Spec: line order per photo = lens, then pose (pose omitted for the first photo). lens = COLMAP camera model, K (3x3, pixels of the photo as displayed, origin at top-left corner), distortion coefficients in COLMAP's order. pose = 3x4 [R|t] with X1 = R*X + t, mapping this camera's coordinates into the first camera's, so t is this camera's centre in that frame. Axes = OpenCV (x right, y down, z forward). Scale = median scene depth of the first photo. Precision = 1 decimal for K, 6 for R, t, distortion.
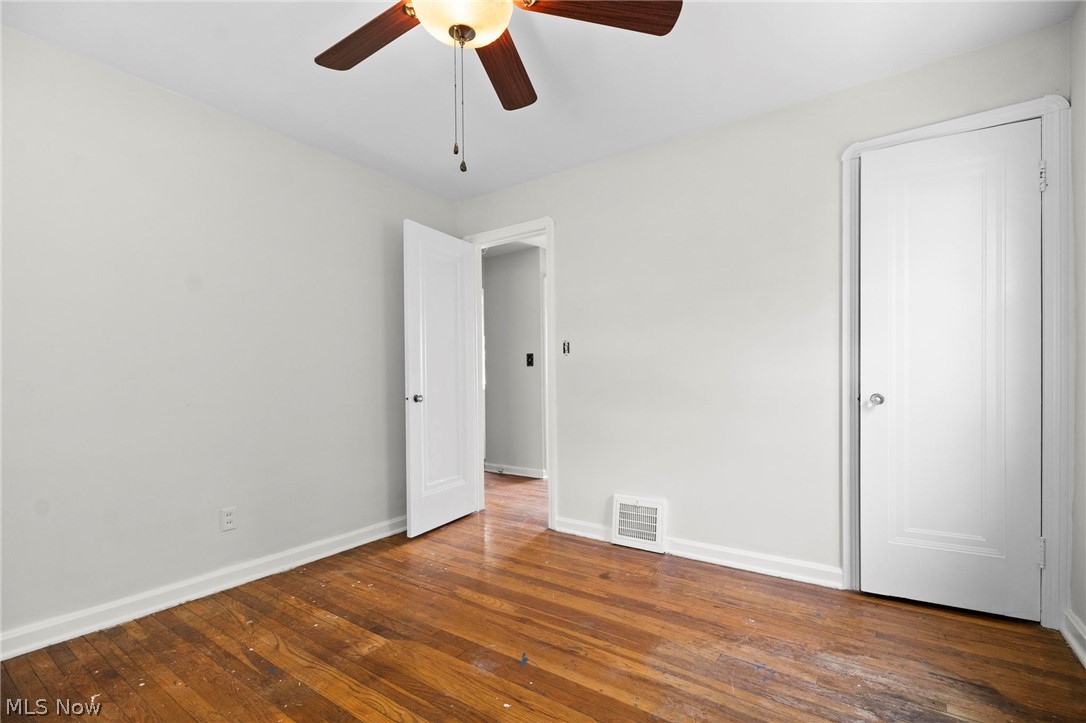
lens RADIAL K [[495.9, 0, 543.0], [0, 495.9, 367.4], [0, 0, 1]] dist [-0.000698, -0.000102]
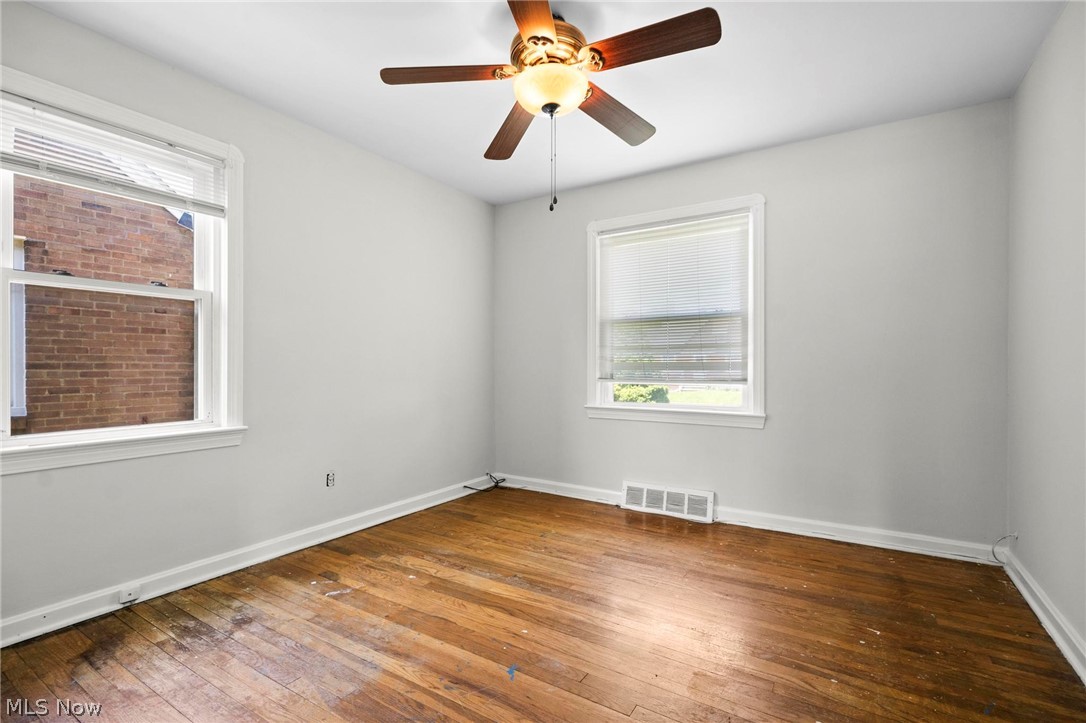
lens RADIAL K [[495.9, 0, 543.0], [0, 495.9, 366.1], [0, 0, 1]] dist [-0.000698, -0.000102]
pose [[-0.999092, 0.011326, -0.041081, -0.065956], [0.011730, 0.999885, -0.009609, 0.034501], [0.040967, -0.010082, -0.999110, 1.980894]]
